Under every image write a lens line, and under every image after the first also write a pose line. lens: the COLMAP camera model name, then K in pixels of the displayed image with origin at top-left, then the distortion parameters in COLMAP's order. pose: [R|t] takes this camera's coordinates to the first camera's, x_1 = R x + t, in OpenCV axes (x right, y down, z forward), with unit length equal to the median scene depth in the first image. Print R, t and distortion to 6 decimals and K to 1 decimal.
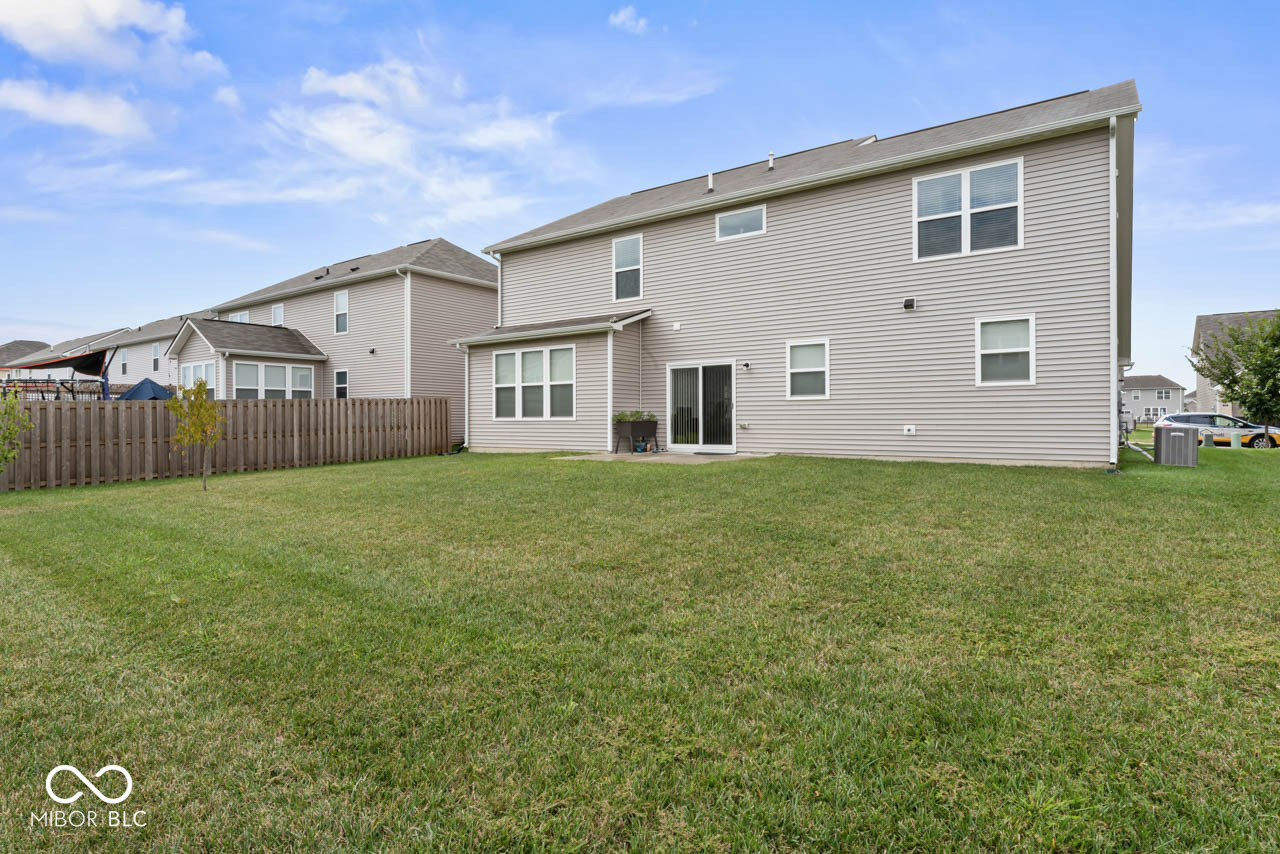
lens RADIAL K [[671.9, 0, 637.7], [0, 671.9, 420.3], [0, 0, 1]] dist [-0.003638, -0.000544]
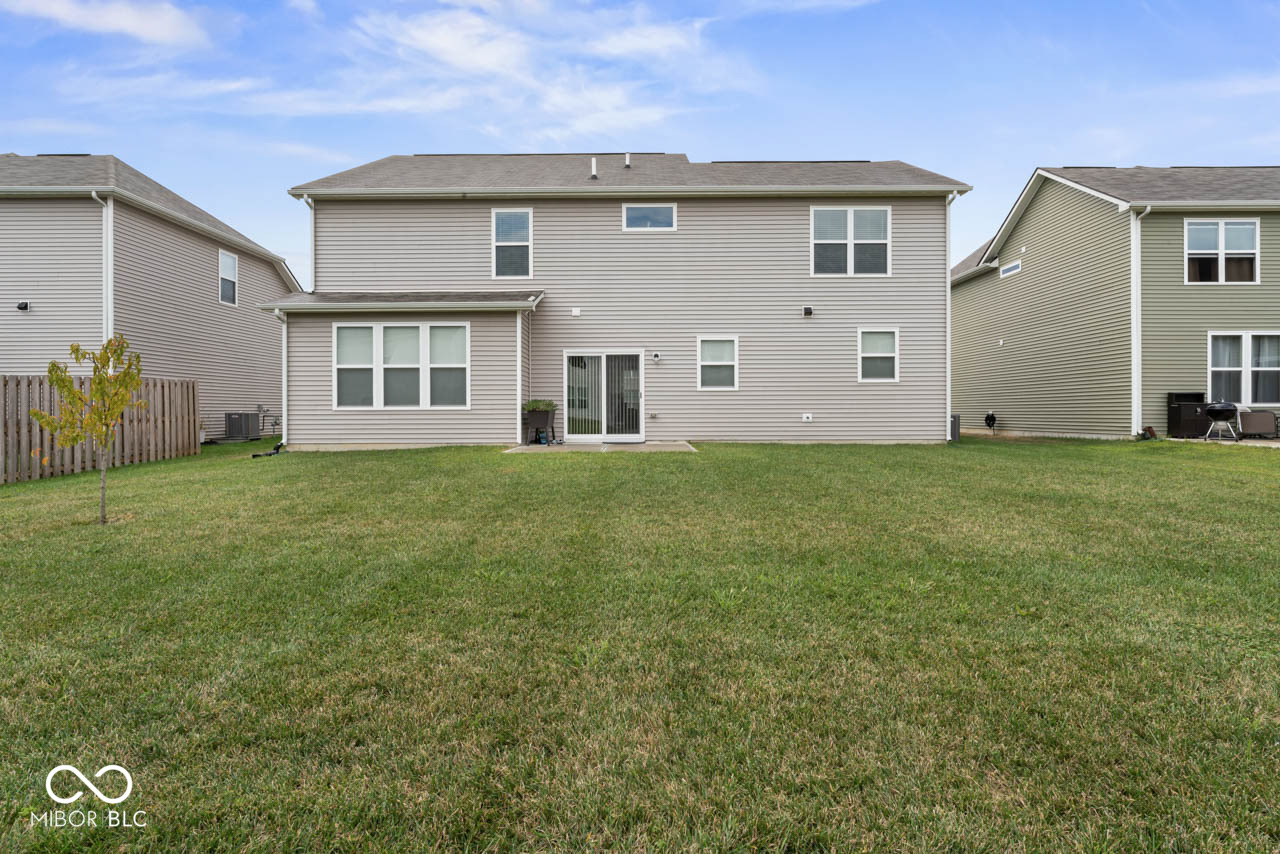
lens RADIAL K [[671.9, 0, 637.7], [0, 671.9, 420.3], [0, 0, 1]] dist [-0.003638, -0.000544]
pose [[0.815468, -0.004688, 0.578783, -0.425873], [0.001593, 0.999982, 0.005855, 0.009504], [-0.578799, -0.003852, 0.815461, 0.164360]]
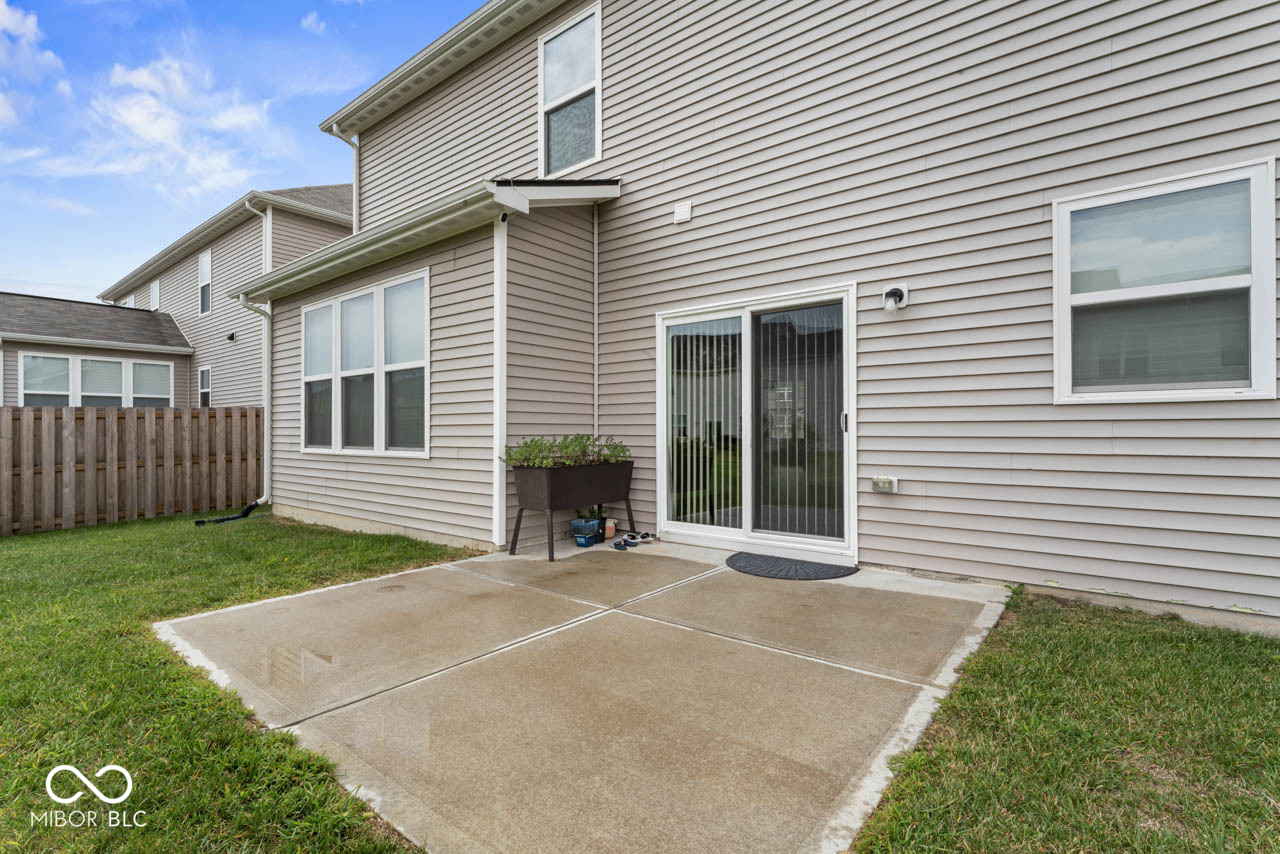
lens RADIAL K [[594.1, 0, 640.0], [0, 594.1, 427.0], [0, 0, 1]] dist [-0.000315, -0.000230]
pose [[0.998544, -0.000167, -0.053950, 0.052539], [-0.000148, 0.999983, -0.005828, -0.016797], [0.053950, 0.005828, 0.998527, 0.662452]]
